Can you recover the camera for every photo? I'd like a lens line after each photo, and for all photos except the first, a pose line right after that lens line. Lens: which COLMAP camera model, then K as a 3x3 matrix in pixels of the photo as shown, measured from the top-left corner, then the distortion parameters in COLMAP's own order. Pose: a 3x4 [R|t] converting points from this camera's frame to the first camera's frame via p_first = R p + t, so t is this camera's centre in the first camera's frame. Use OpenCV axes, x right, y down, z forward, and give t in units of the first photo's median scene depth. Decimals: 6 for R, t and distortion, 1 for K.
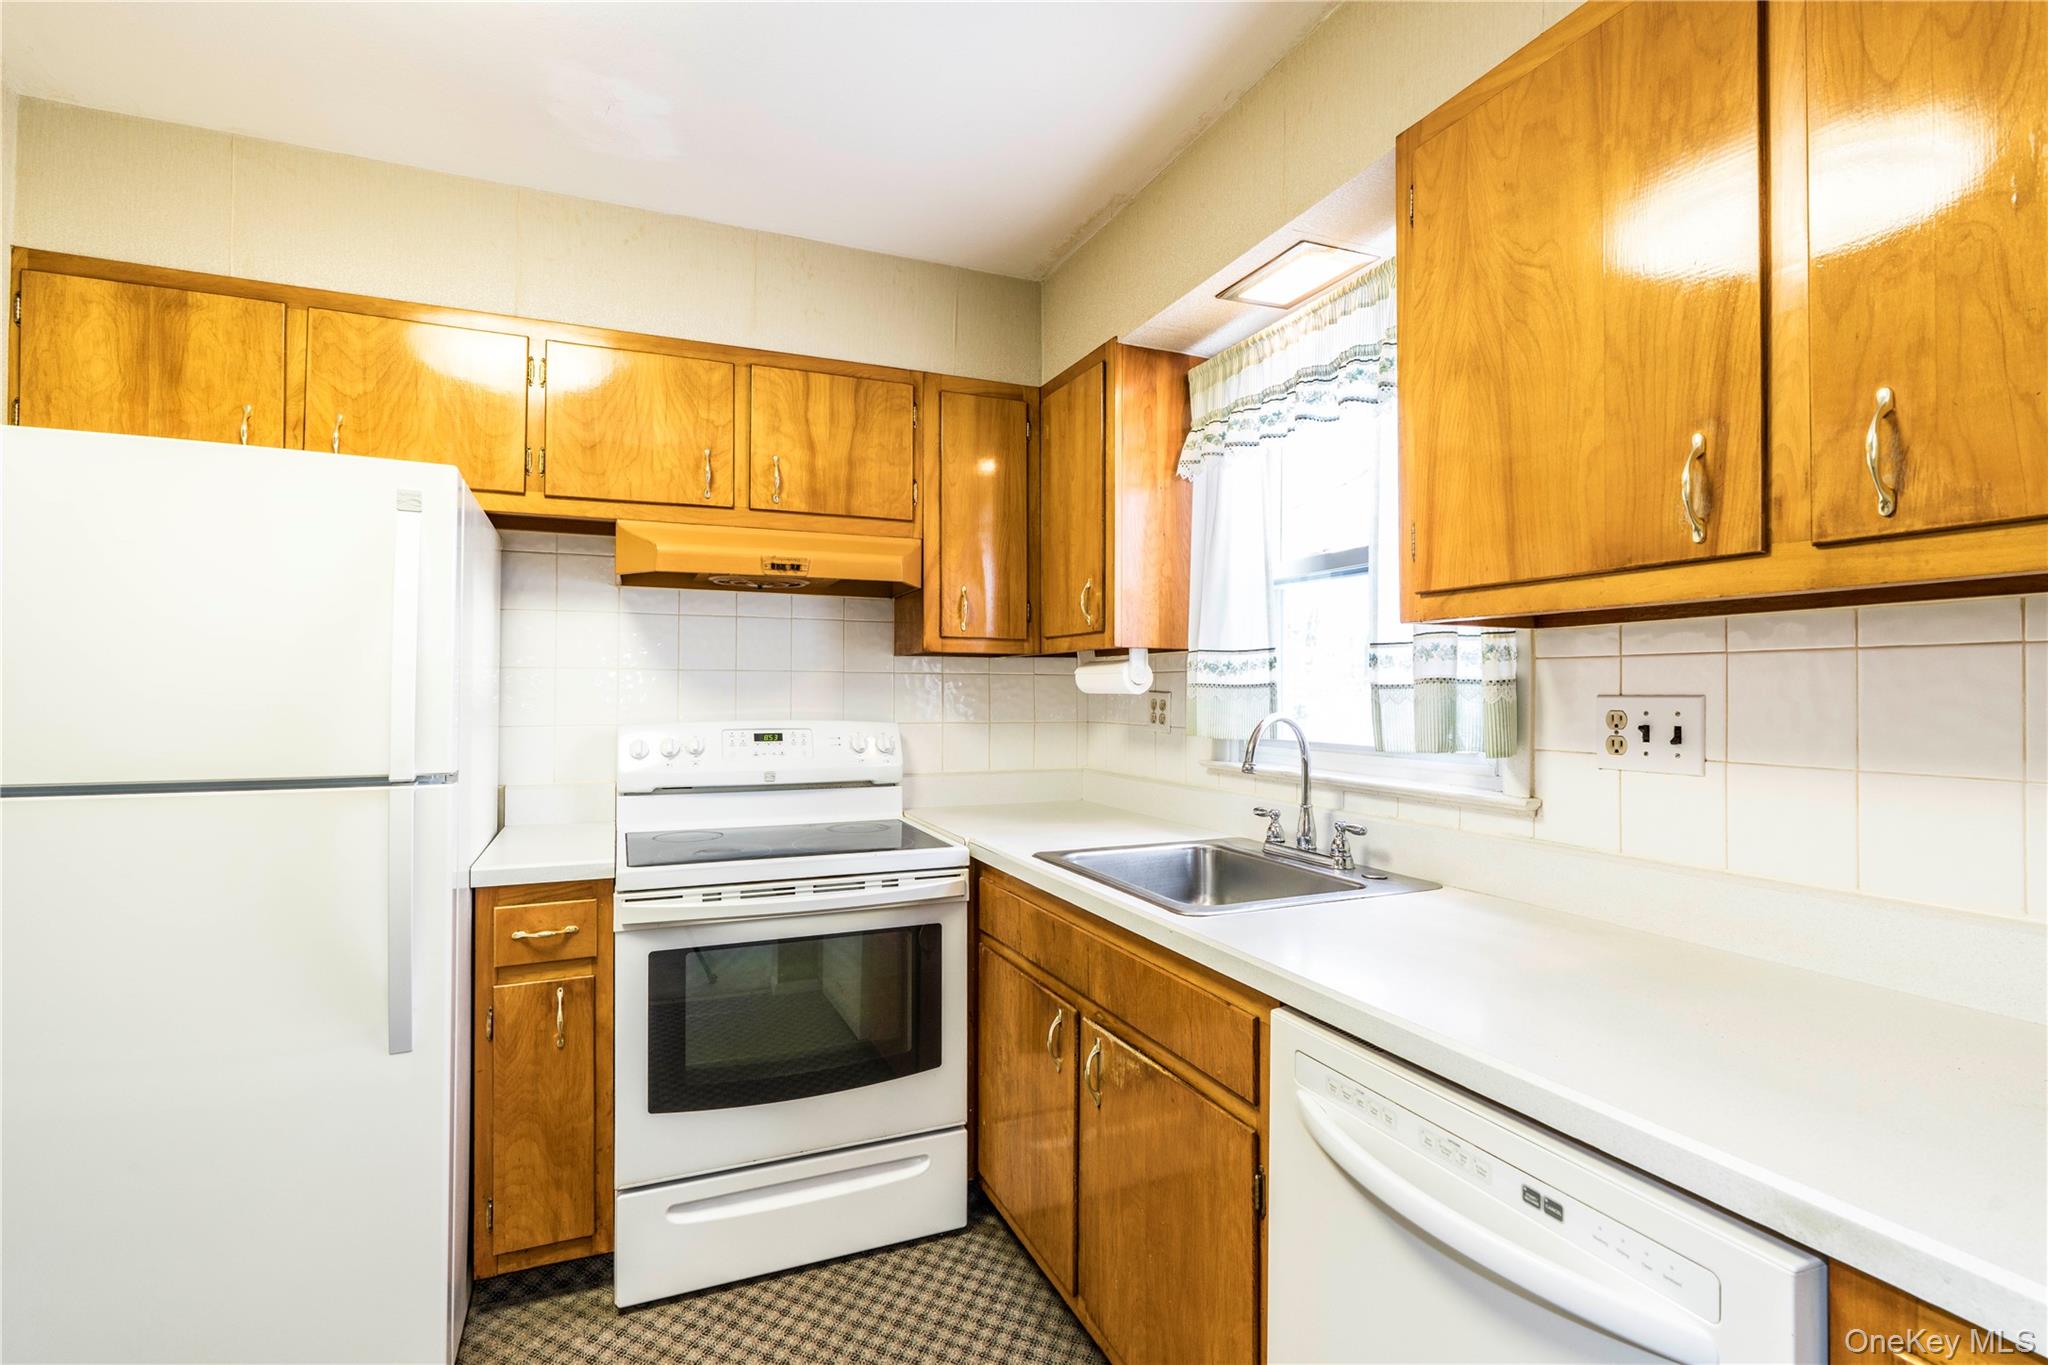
lens RADIAL K [[921.2, 0, 1039.0], [0, 921.2, 685.7], [0, 0, 1]] dist [-0.005419, 0.002723]
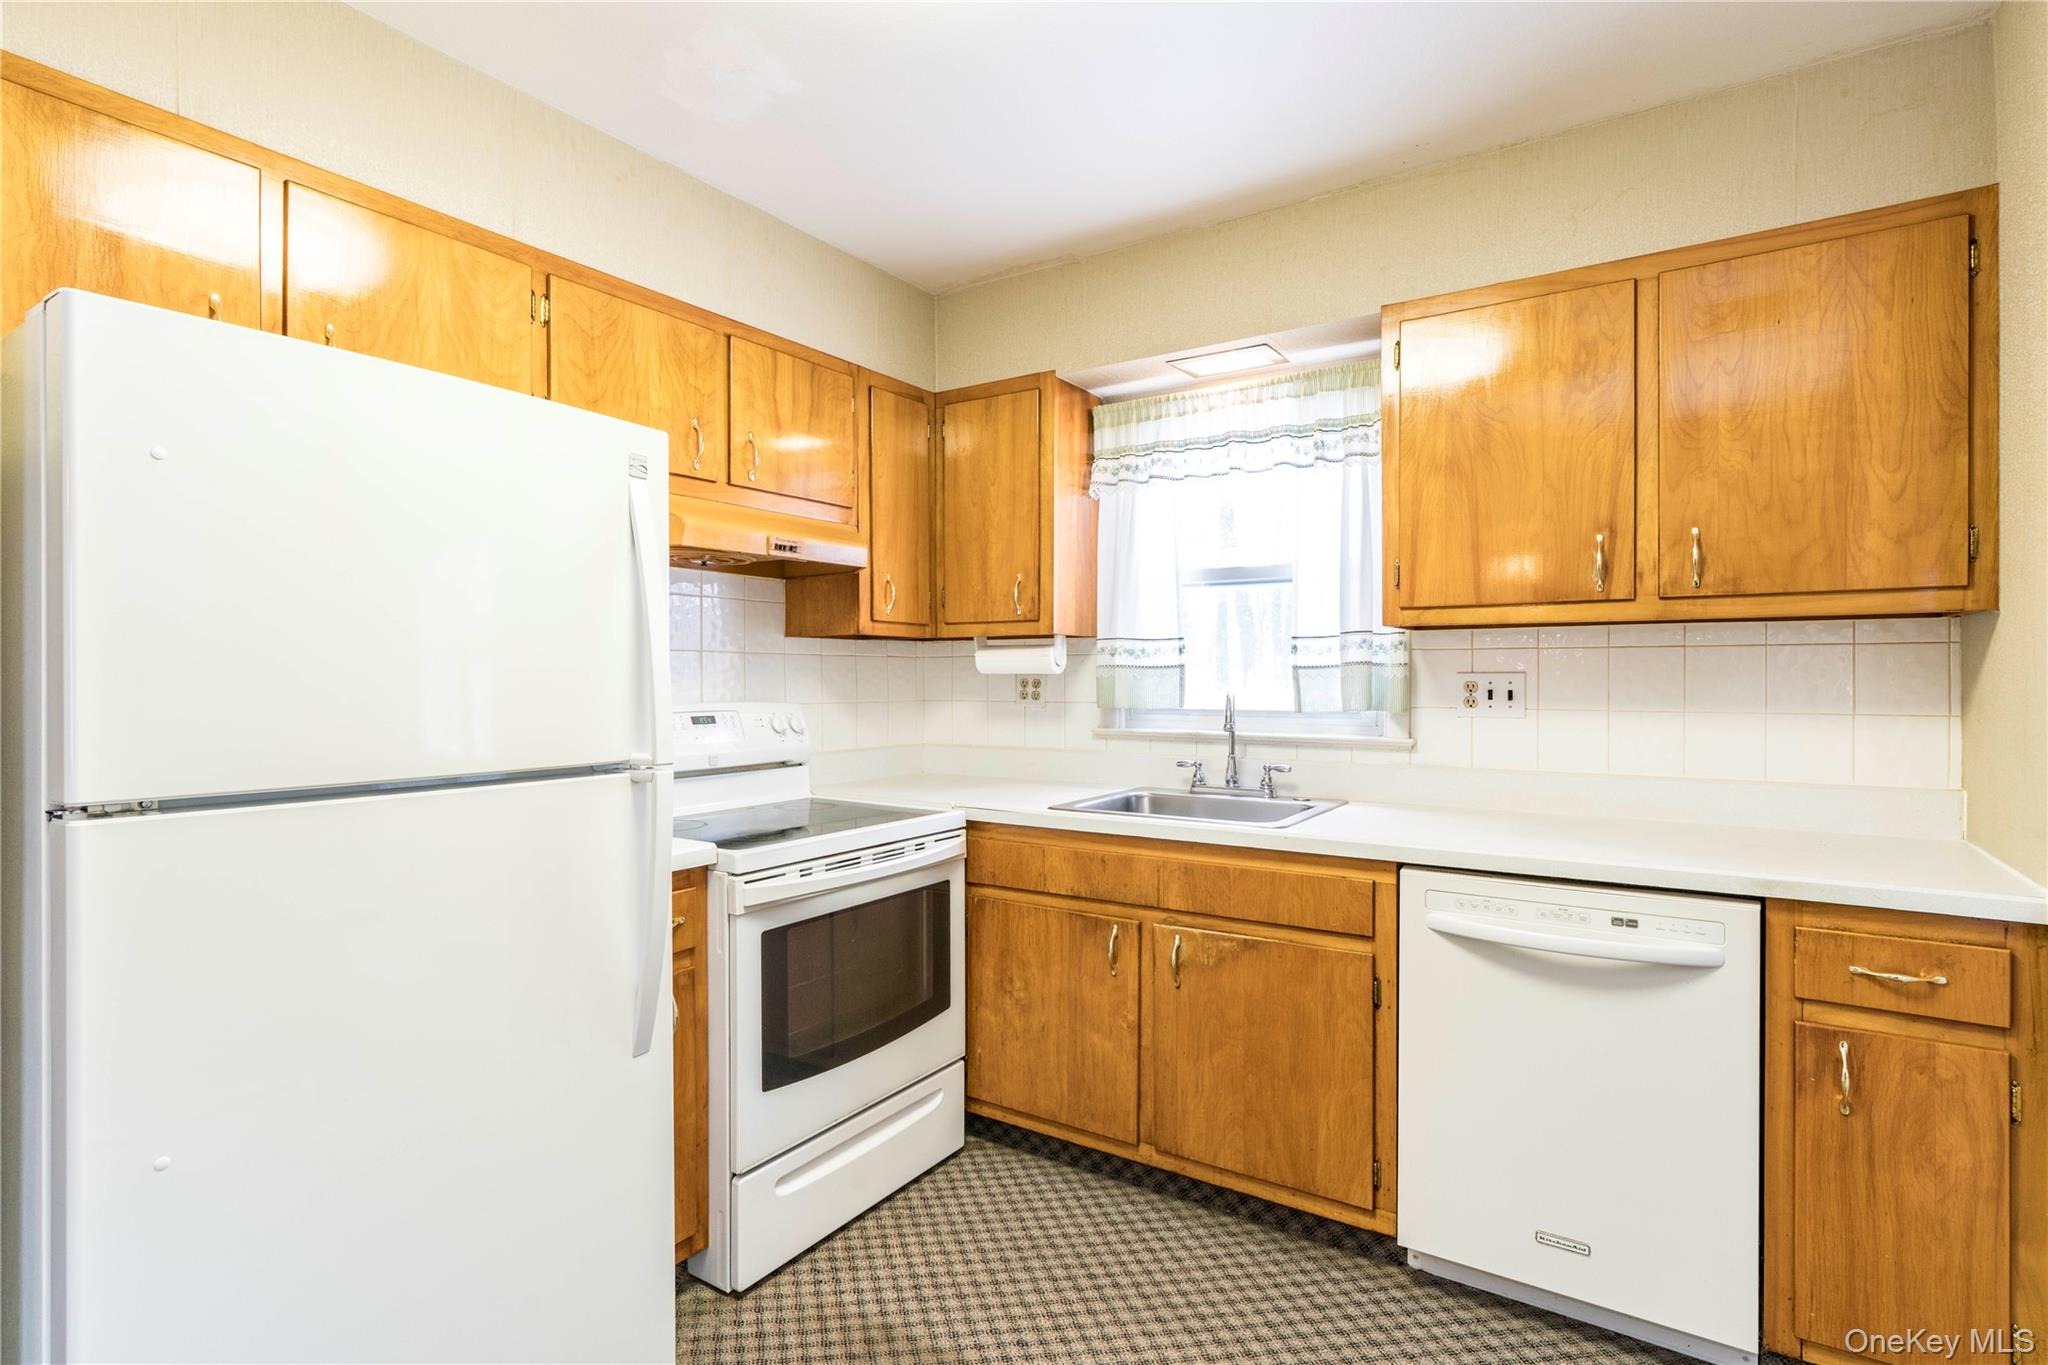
lens RADIAL K [[972.3, 0, 1006.7], [0, 972.3, 685.5], [0, 0, 1]] dist [-0.005884, -0.000863]
pose [[0.846731, -0.009166, 0.531942, -0.748198], [-0.000117, 0.999848, 0.017415, 0.002674], [-0.532021, -0.014808, 0.846602, -0.031157]]
